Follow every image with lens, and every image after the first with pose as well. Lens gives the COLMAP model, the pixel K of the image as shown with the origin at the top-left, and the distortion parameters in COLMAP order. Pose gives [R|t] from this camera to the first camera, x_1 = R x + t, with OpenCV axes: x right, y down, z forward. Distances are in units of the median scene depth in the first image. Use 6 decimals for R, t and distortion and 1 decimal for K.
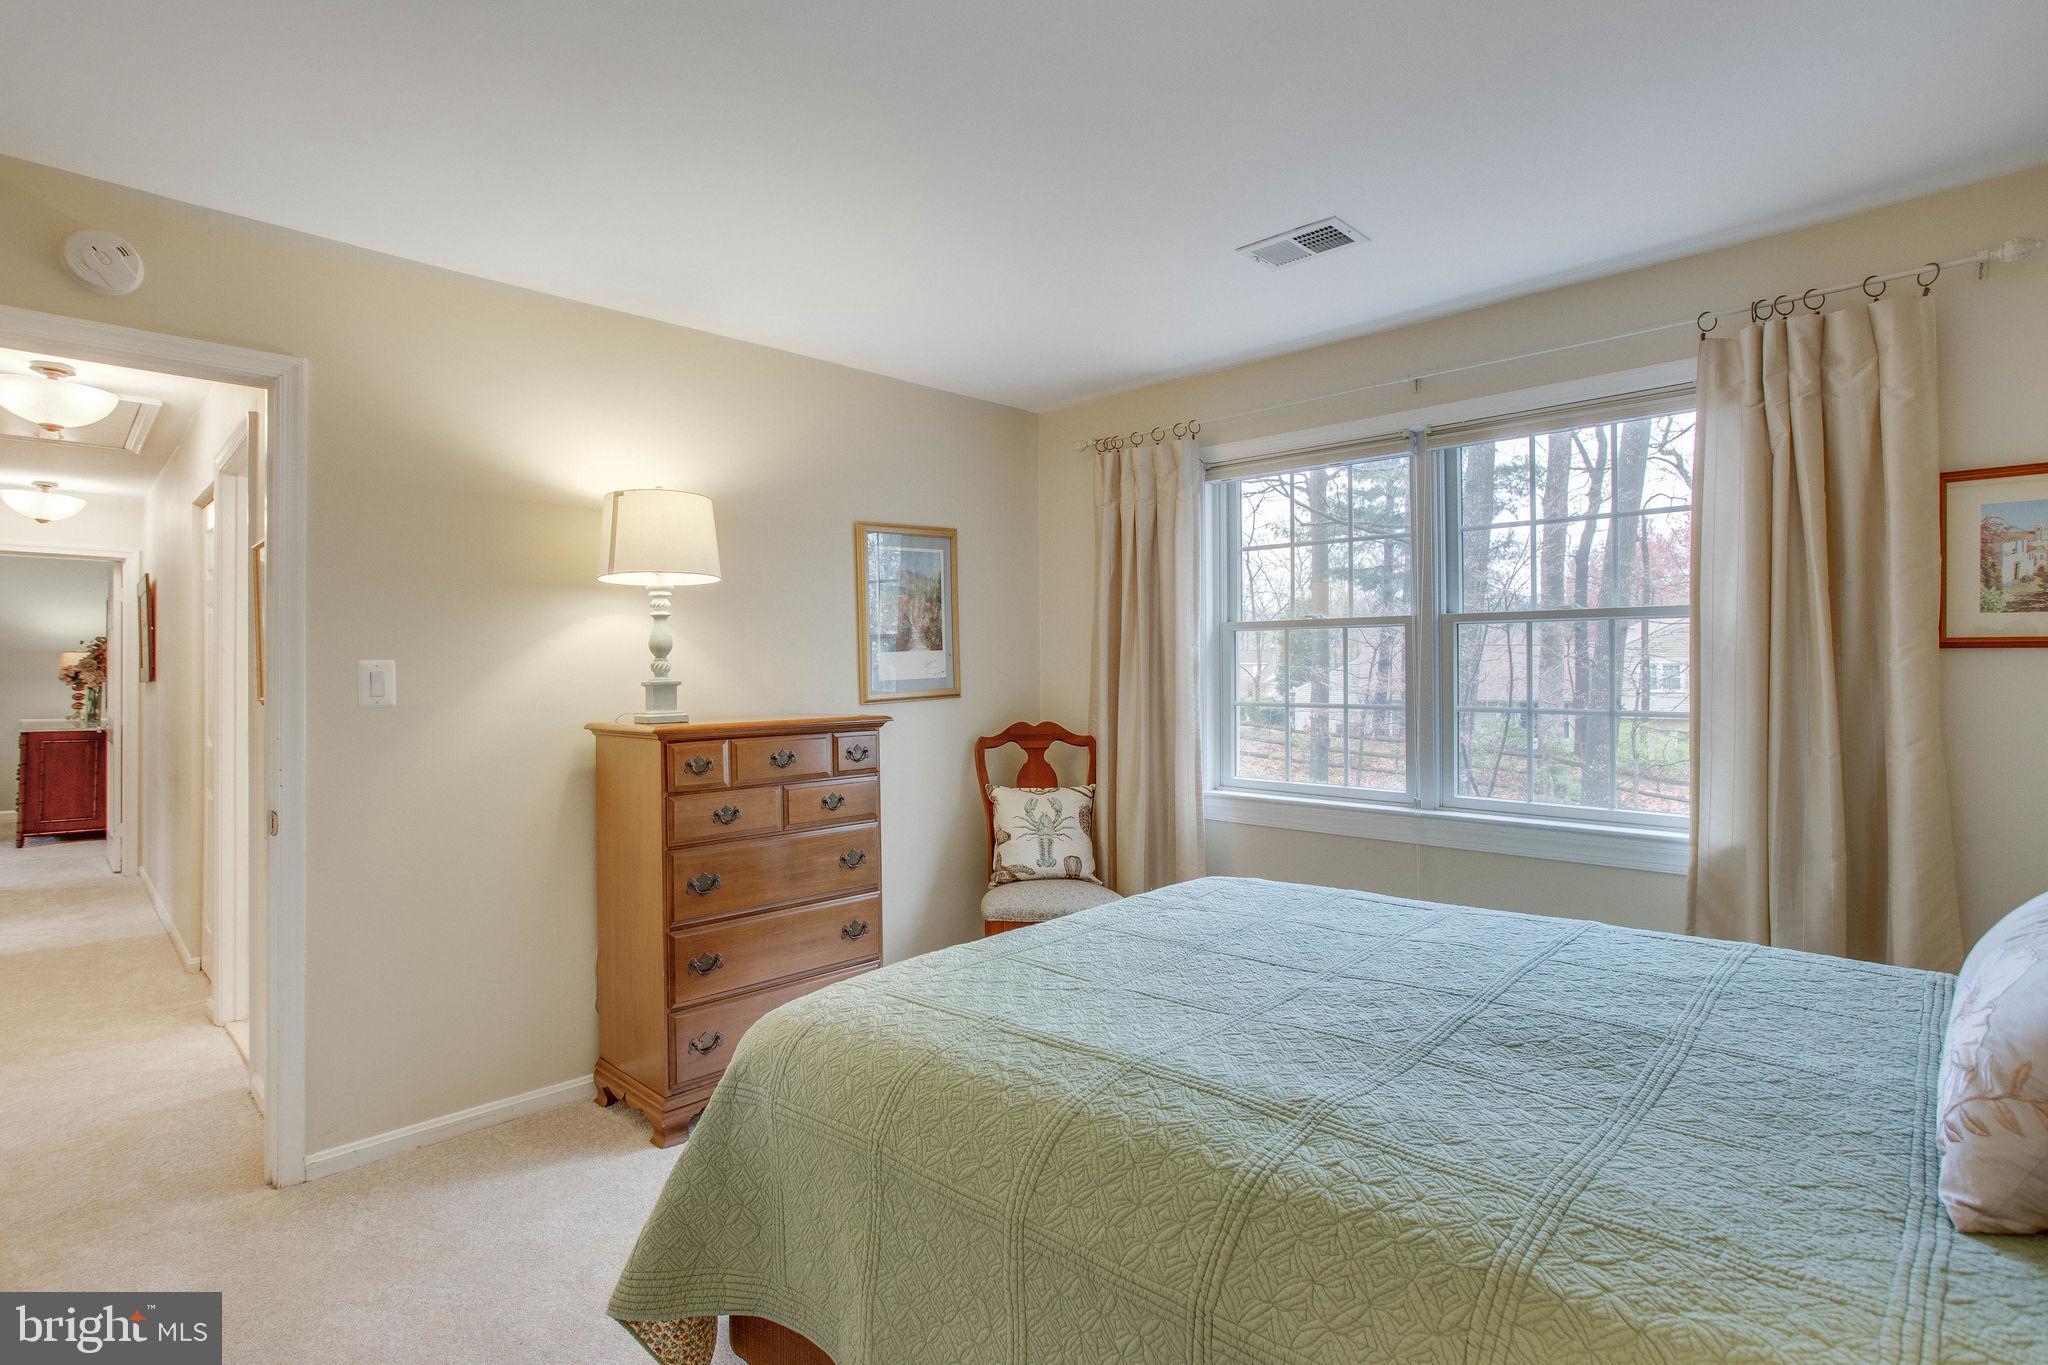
lens RADIAL K [[1000.2, 0, 1023.0], [0, 1000.2, 688.5], [0, 0, 1]] dist [-0.054953, 0.037584]
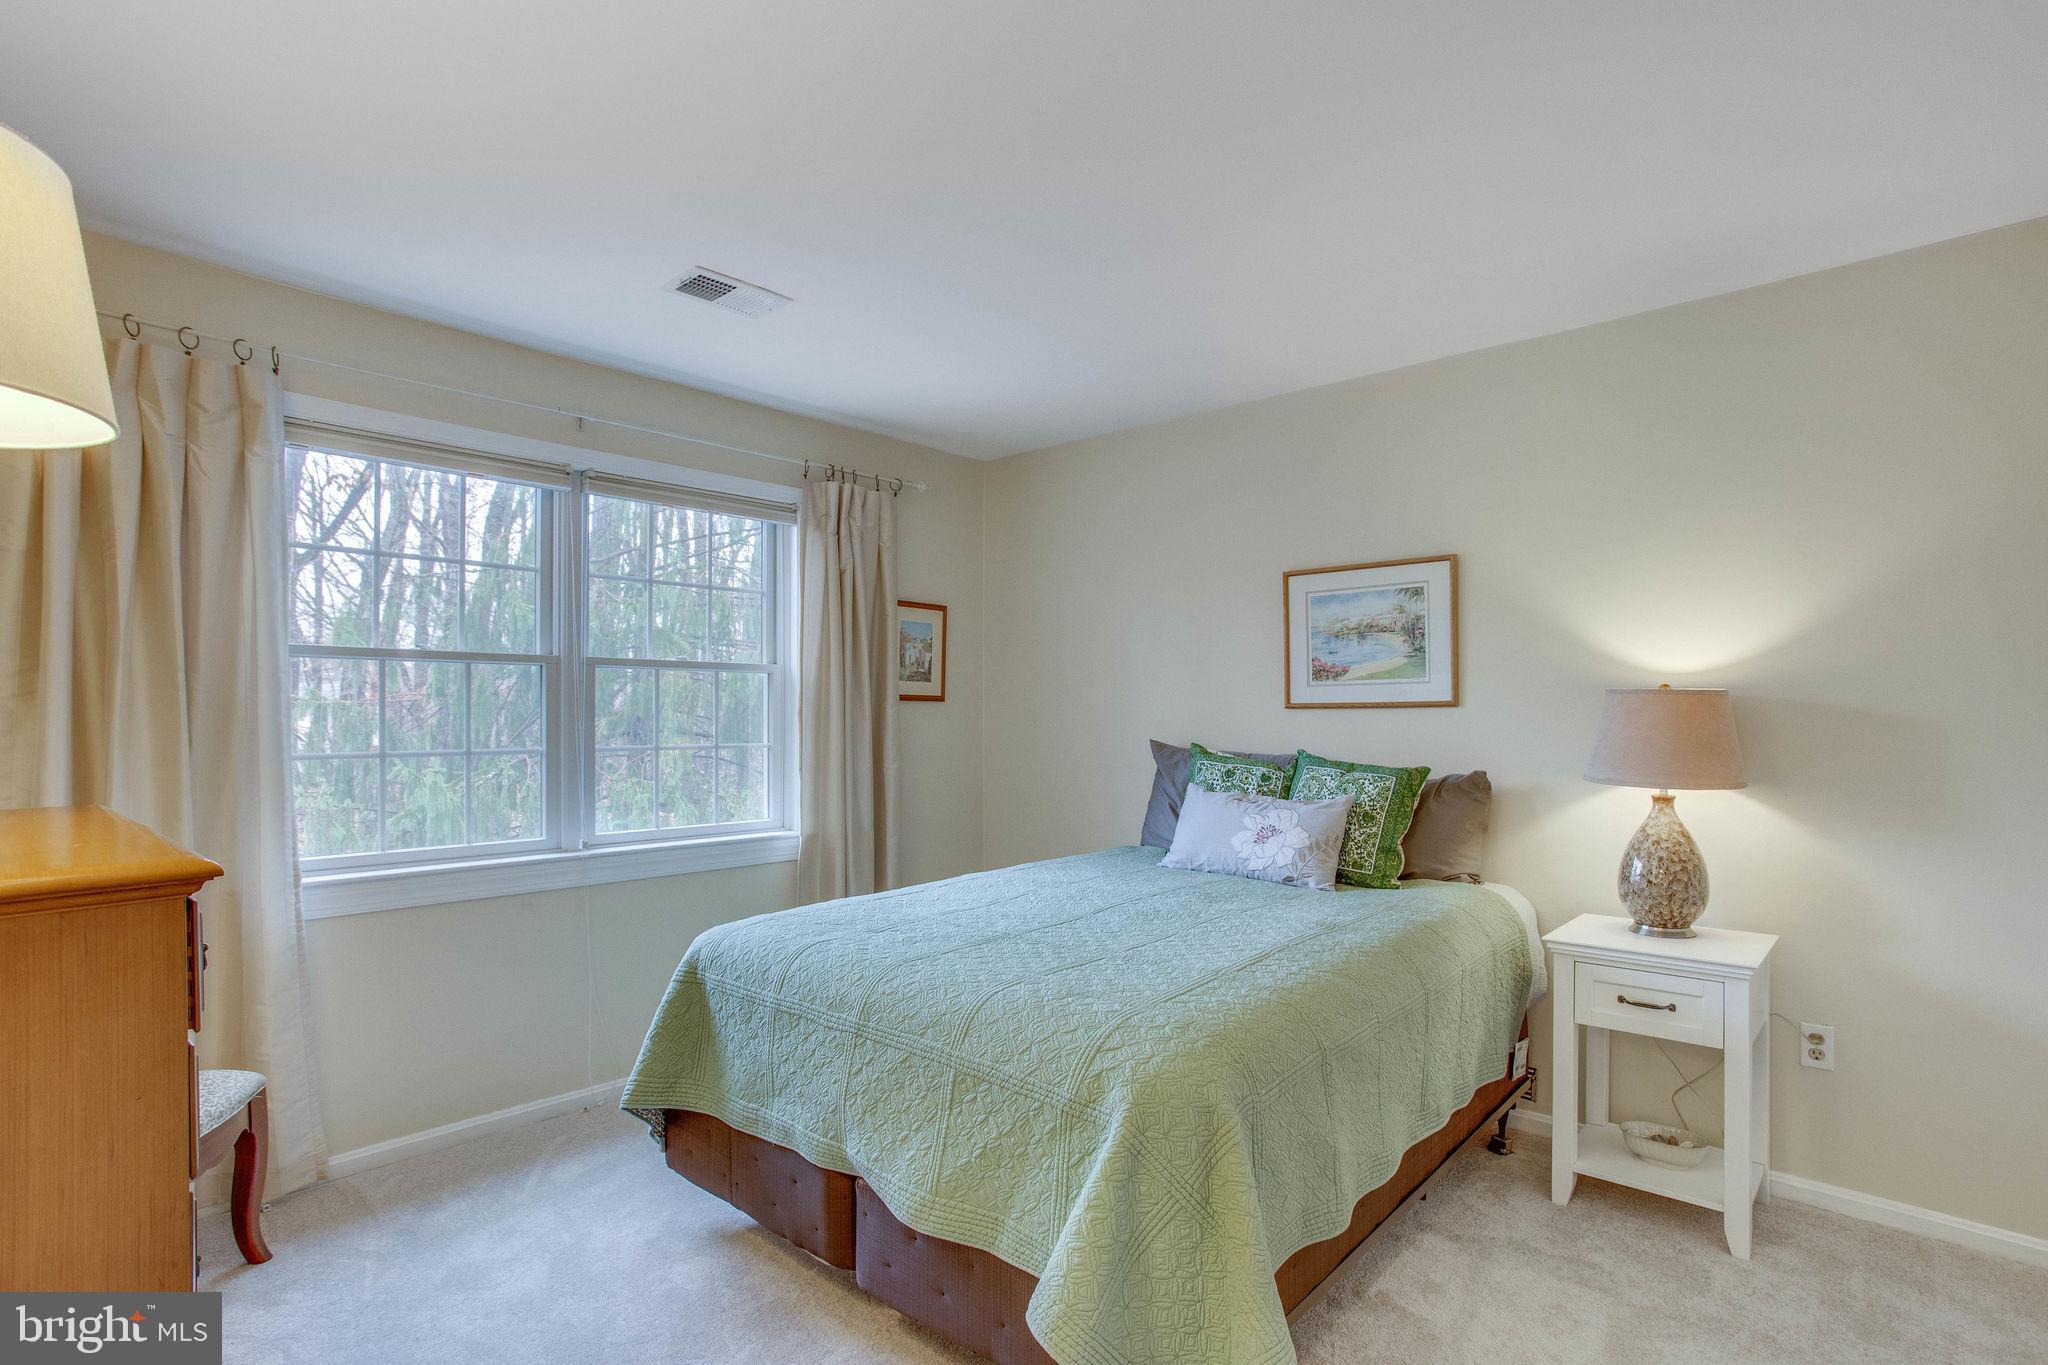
lens RADIAL K [[1017.6, 0, 1021.7], [0, 1017.6, 687.0], [0, 0, 1]] dist [-0.047113, 0.030122]
pose [[-0.018358, 0.033904, 0.999256, -0.751247], [0.015632, 0.999312, -0.033619, -0.000865], [-0.999709, 0.015003, -0.018875, 0.708819]]
